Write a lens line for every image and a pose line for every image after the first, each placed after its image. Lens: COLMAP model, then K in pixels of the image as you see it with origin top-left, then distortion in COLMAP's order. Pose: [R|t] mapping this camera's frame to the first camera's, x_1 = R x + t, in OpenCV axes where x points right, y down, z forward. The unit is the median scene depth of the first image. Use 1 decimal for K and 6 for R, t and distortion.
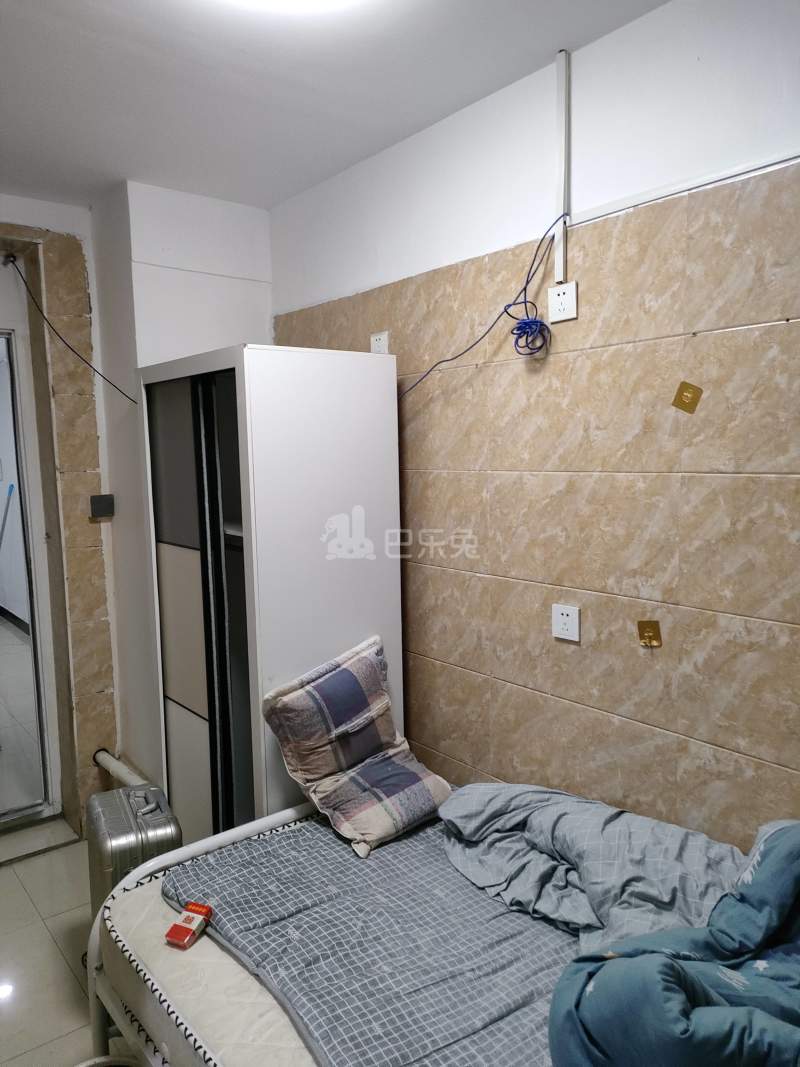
lens RADIAL K [[773.8, 0, 399.0], [0, 773.8, 533.0], [0, 0, 1]] dist [0.058864, -0.035664]
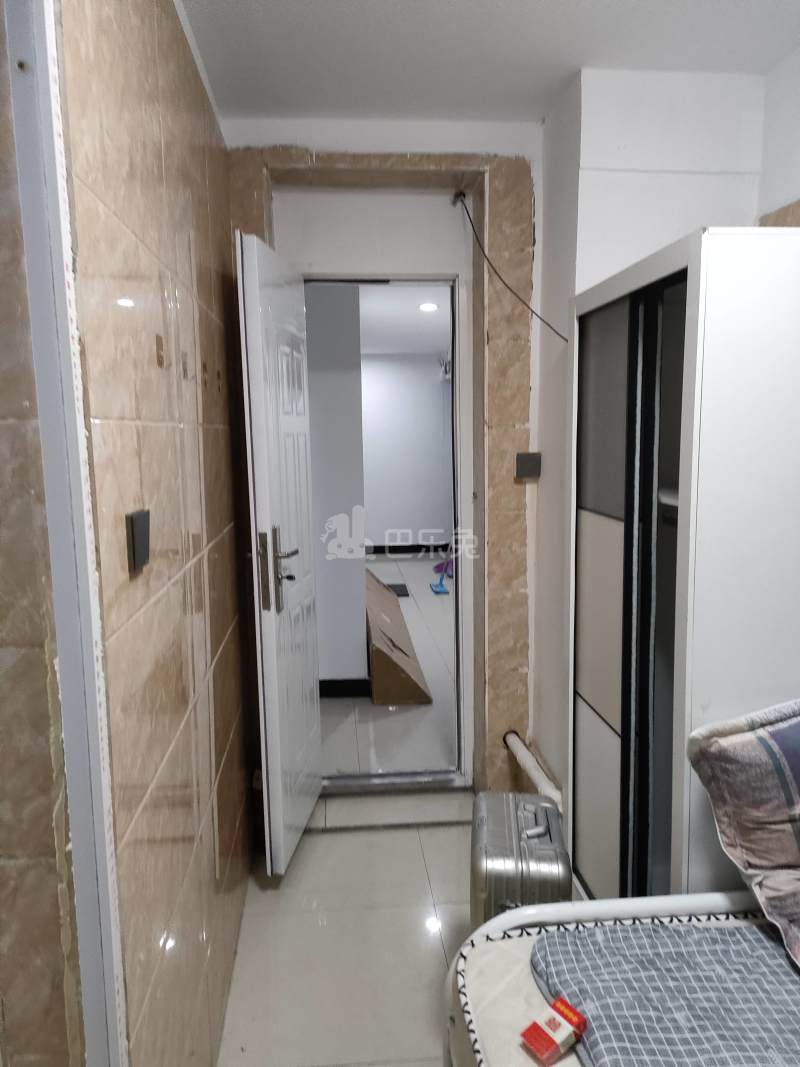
lens RADIAL K [[773.8, 0, 394.4], [0, 773.8, 532.5], [0, 0, 1]] dist [0.058864, -0.035664]
pose [[0.832319, 0.081979, -0.548201, -0.018633], [-0.063546, 0.996594, 0.052553, 0.006271], [0.550642, -0.008905, 0.834694, 0.211802]]
